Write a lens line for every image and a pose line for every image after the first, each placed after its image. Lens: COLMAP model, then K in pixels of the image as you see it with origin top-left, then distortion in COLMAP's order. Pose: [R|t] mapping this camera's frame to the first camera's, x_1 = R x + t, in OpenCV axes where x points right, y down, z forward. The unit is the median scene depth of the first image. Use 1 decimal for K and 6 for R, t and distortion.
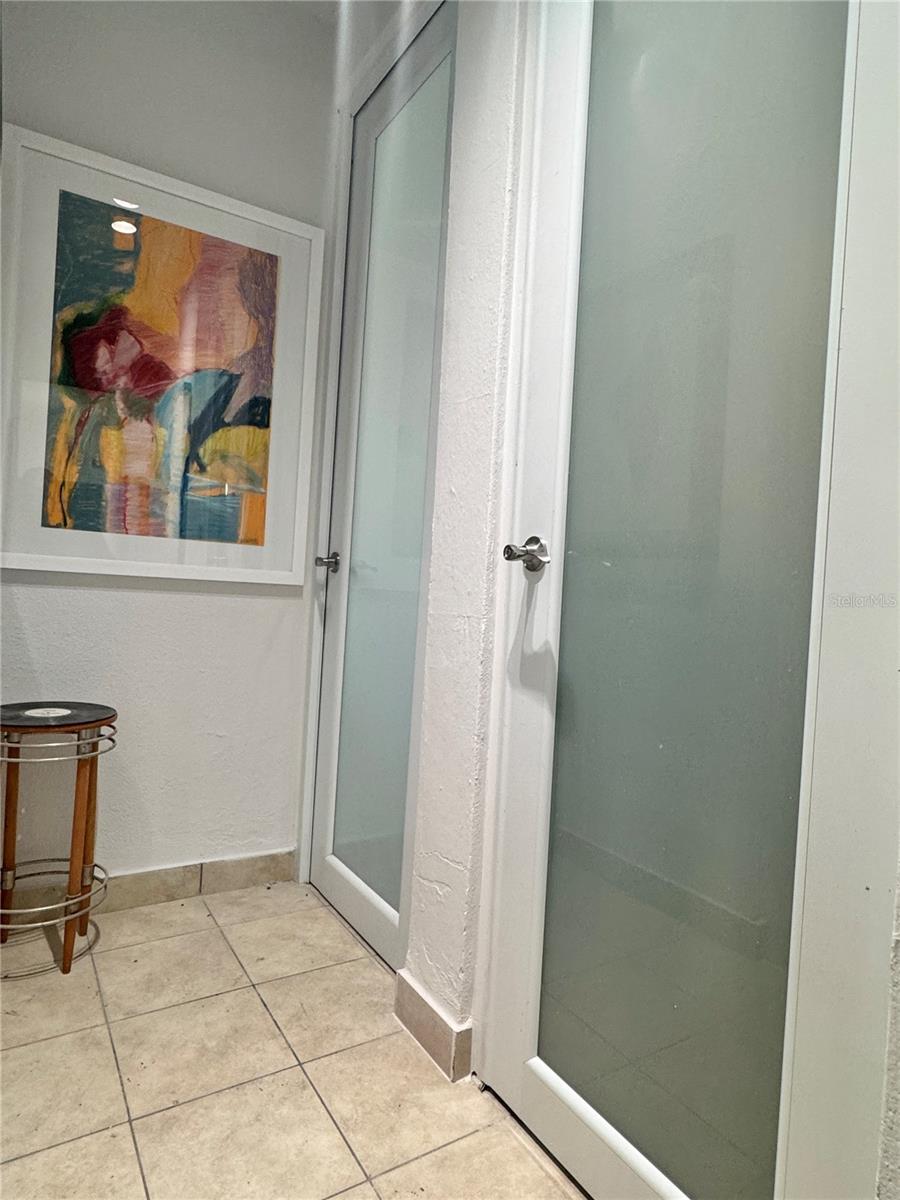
lens RADIAL K [[698.2, 0, 448.3], [0, 698.2, 596.3], [0, 0, 1]] dist [0.003193, 0.001171]
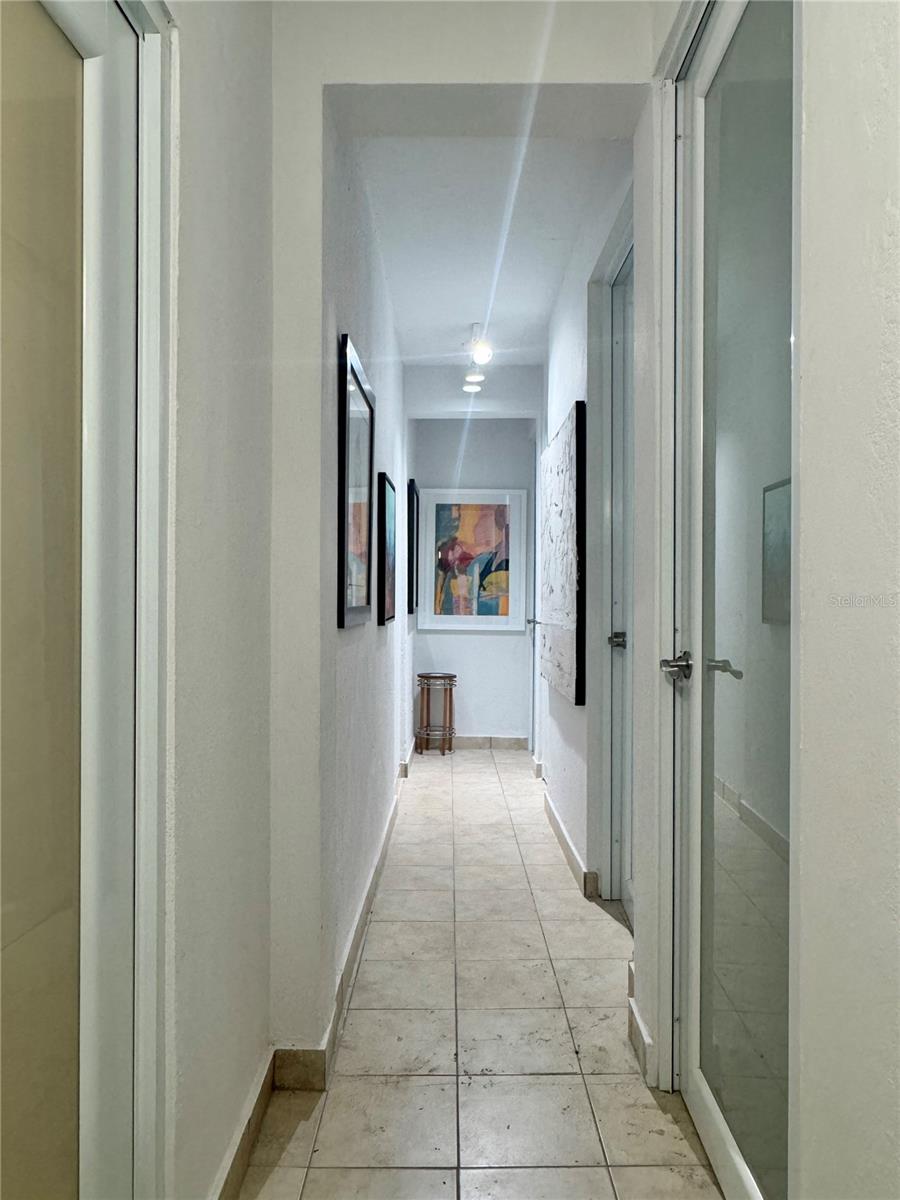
lens RADIAL K [[768.9, 0, 448.4], [0, 768.9, 598.3], [0, 0, 1]] dist [-0.000306, 0.000000]
pose [[0.860025, -0.042248, -0.508500, 1.061282], [0.033775, 0.999094, -0.025884, -0.076601], [0.509133, 0.005086, 0.860673, -1.667292]]
